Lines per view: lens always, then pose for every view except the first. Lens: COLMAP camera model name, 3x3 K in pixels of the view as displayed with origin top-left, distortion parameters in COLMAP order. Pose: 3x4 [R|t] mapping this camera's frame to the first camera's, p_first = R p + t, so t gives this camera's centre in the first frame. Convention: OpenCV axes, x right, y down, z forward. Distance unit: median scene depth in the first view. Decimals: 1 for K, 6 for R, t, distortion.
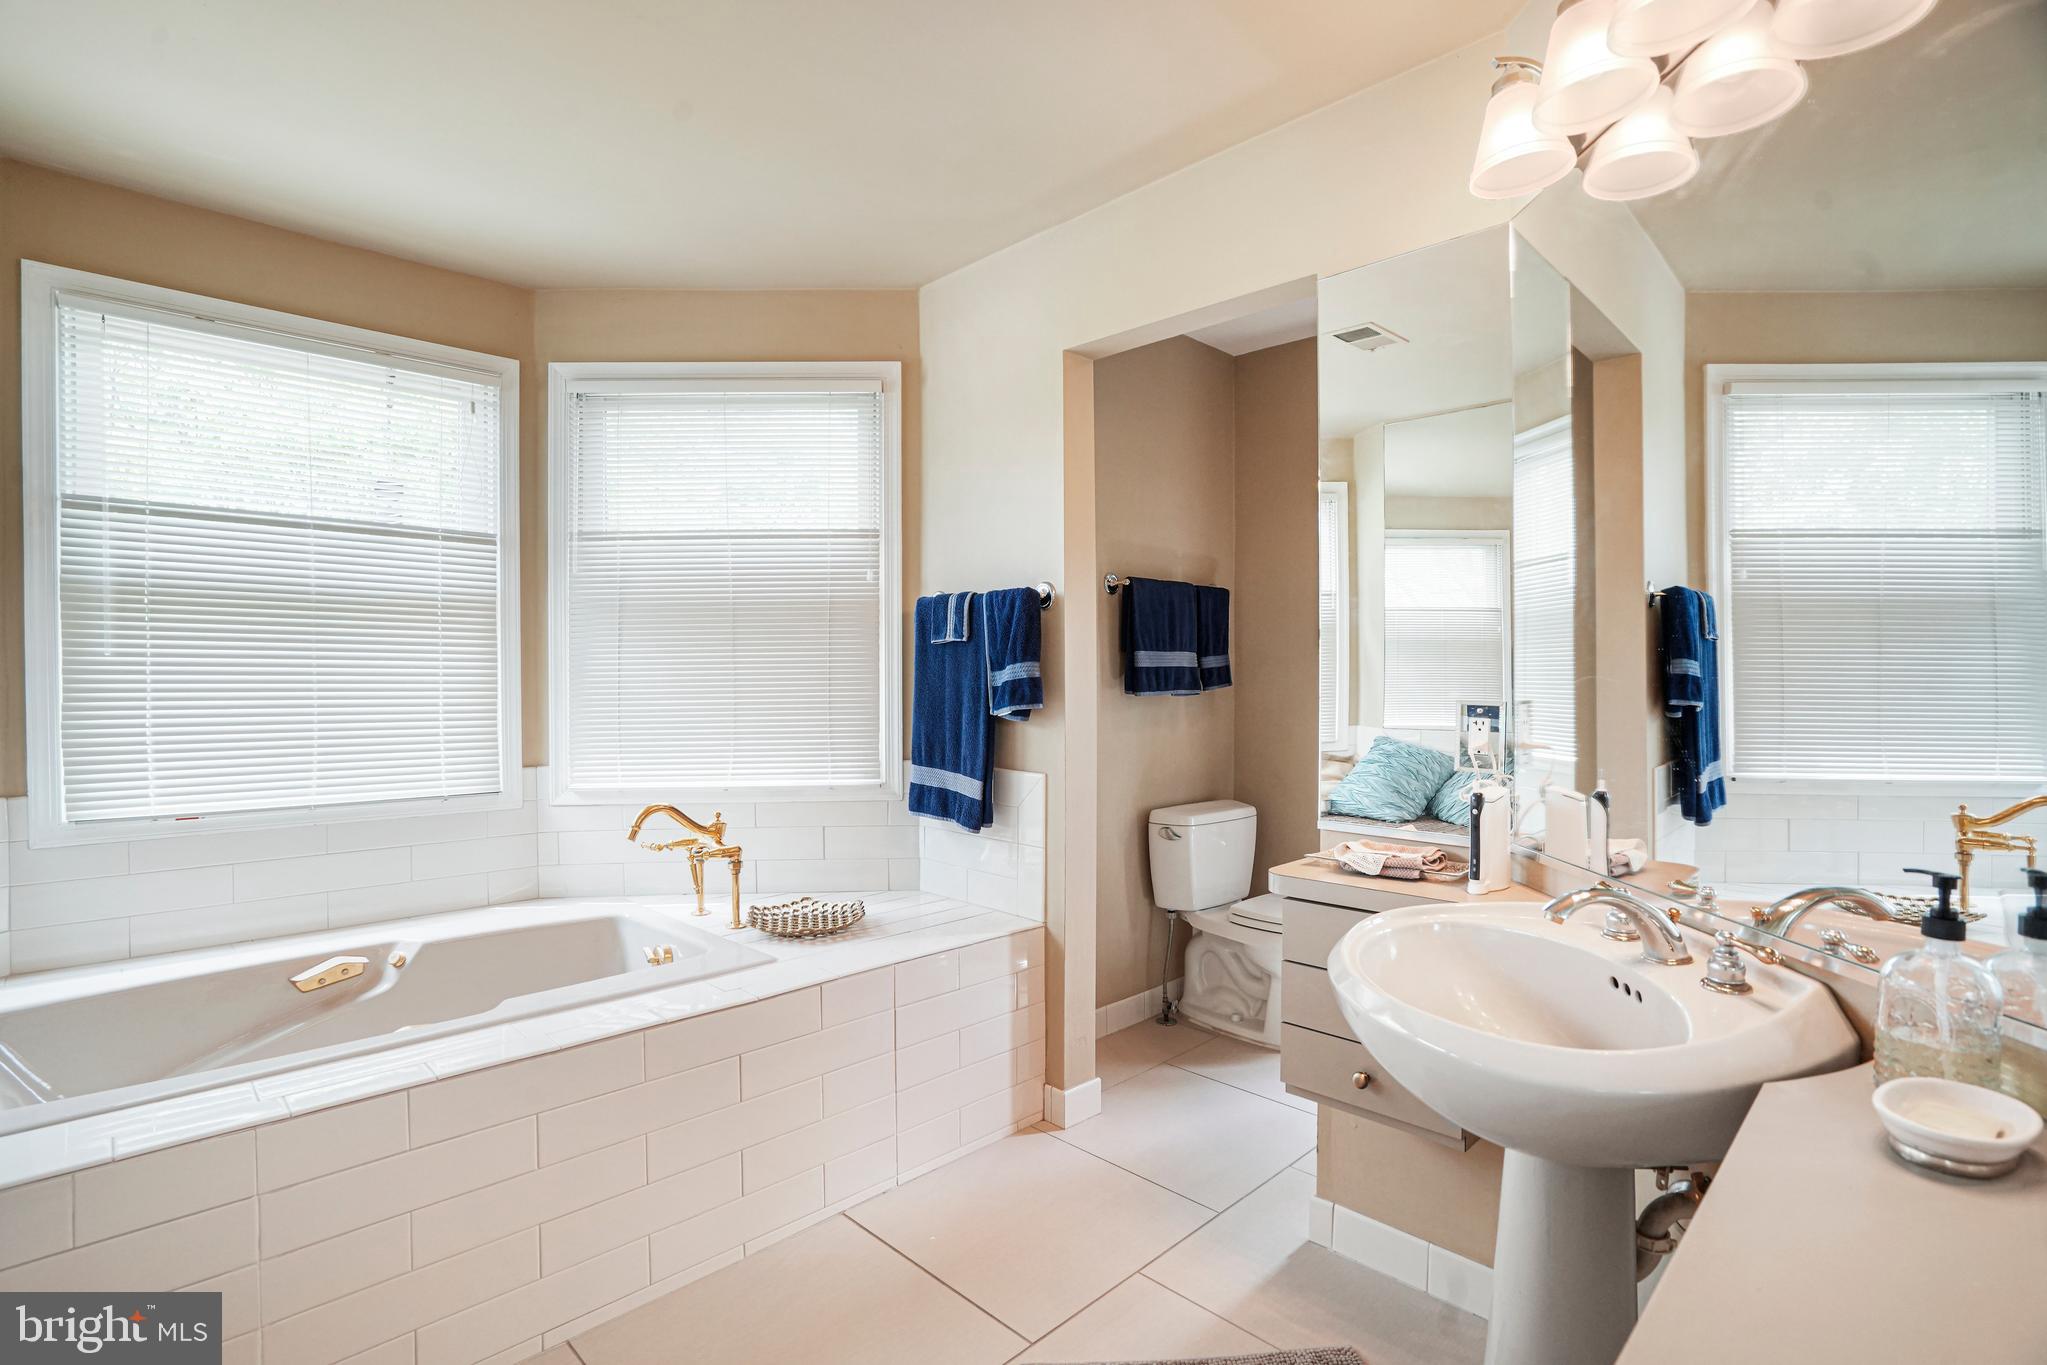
lens RADIAL K [[959.4, 0, 1007.7], [0, 959.4, 683.3], [0, 0, 1]] dist [-0.062290, 0.027567]
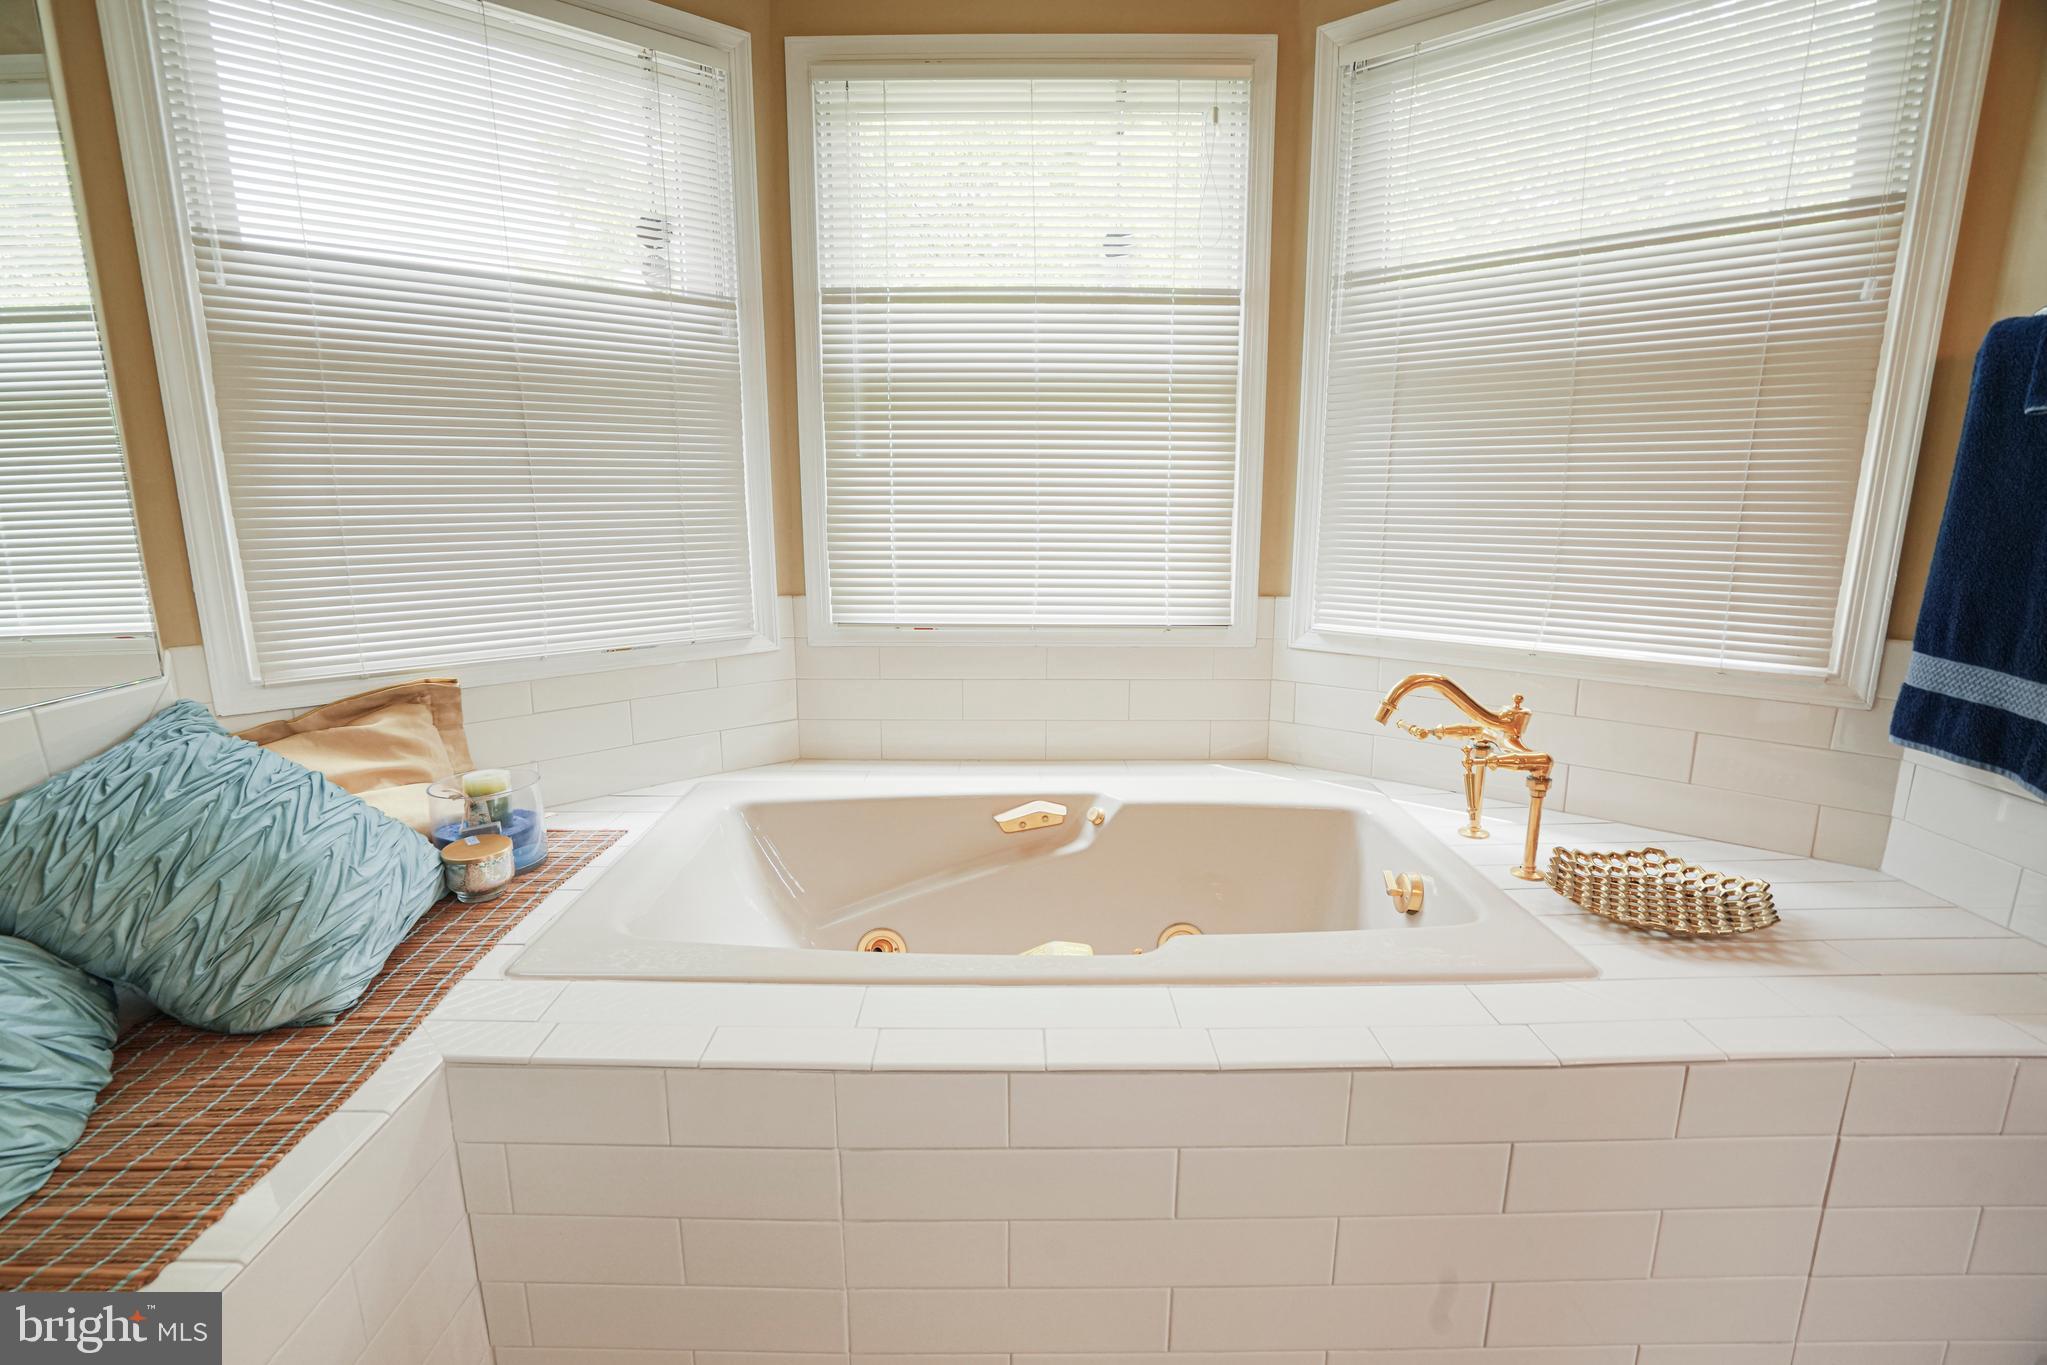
lens RADIAL K [[959.4, 0, 1007.7], [0, 959.4, 683.3], [0, 0, 1]] dist [-0.062290, 0.027567]
pose [[0.709593, 0.144187, -0.689701, -0.112332], [-0.004317, 0.979710, 0.200375, 0.001047], [0.704598, -0.139207, 0.695818, 0.319314]]
